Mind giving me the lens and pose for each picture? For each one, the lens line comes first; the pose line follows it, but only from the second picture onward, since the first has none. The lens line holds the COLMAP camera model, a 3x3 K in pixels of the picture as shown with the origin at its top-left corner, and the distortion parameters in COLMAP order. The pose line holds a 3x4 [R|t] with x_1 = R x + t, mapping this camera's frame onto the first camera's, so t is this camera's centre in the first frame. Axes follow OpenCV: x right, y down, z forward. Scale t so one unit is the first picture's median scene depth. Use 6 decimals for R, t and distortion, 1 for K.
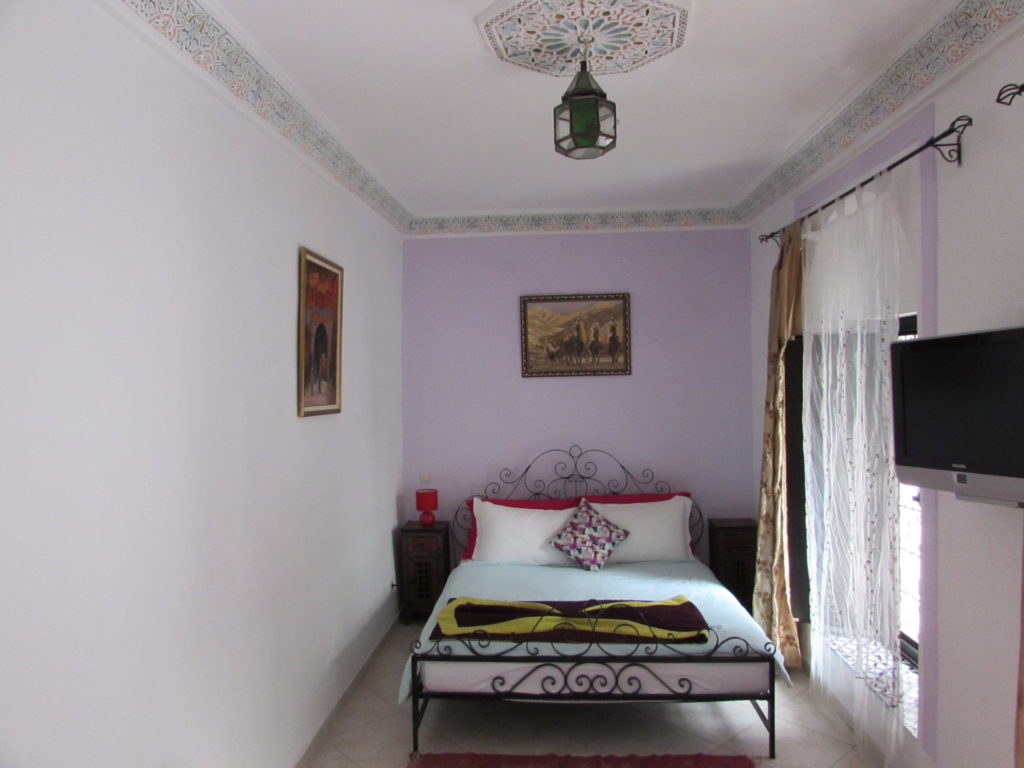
lens RADIAL K [[721.6, 0, 513.6], [0, 721.6, 383.1], [0, 0, 1]] dist [-0.044842, 0.023221]
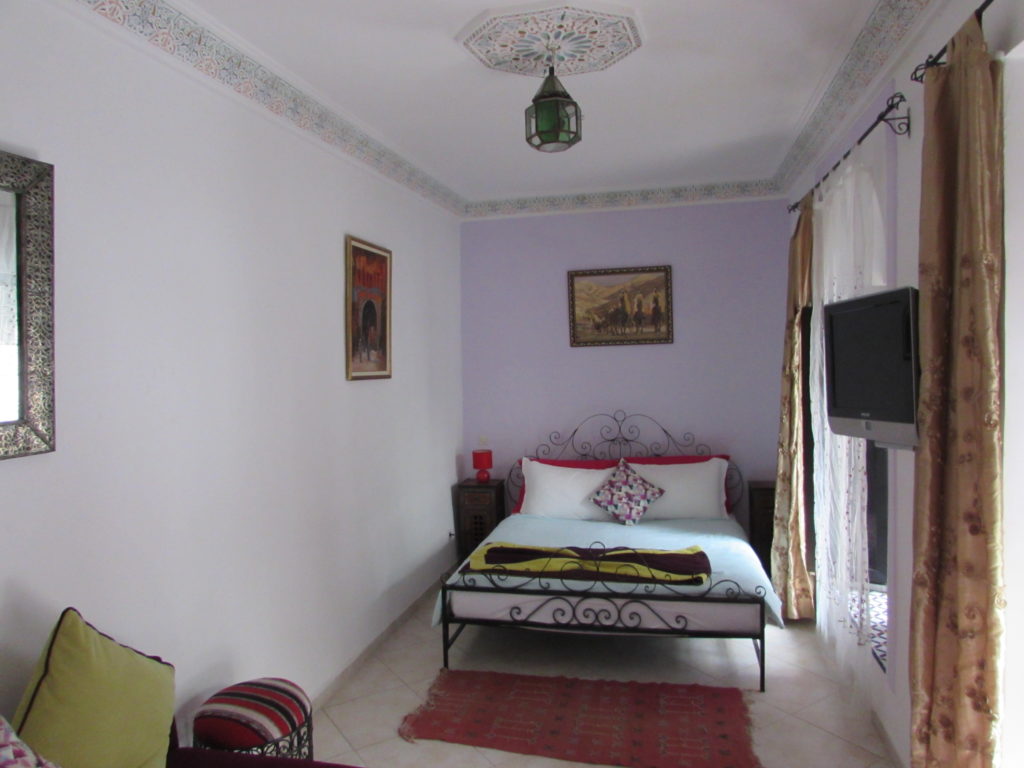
lens RADIAL K [[721.6, 0, 510.9], [0, 721.6, 381.7], [0, 0, 1]] dist [-0.044842, 0.023221]
pose [[0.986817, -0.004338, -0.161781, 0.133879], [0.009524, 0.999465, 0.031298, 0.012695], [0.161558, -0.032426, 0.986330, -0.101132]]
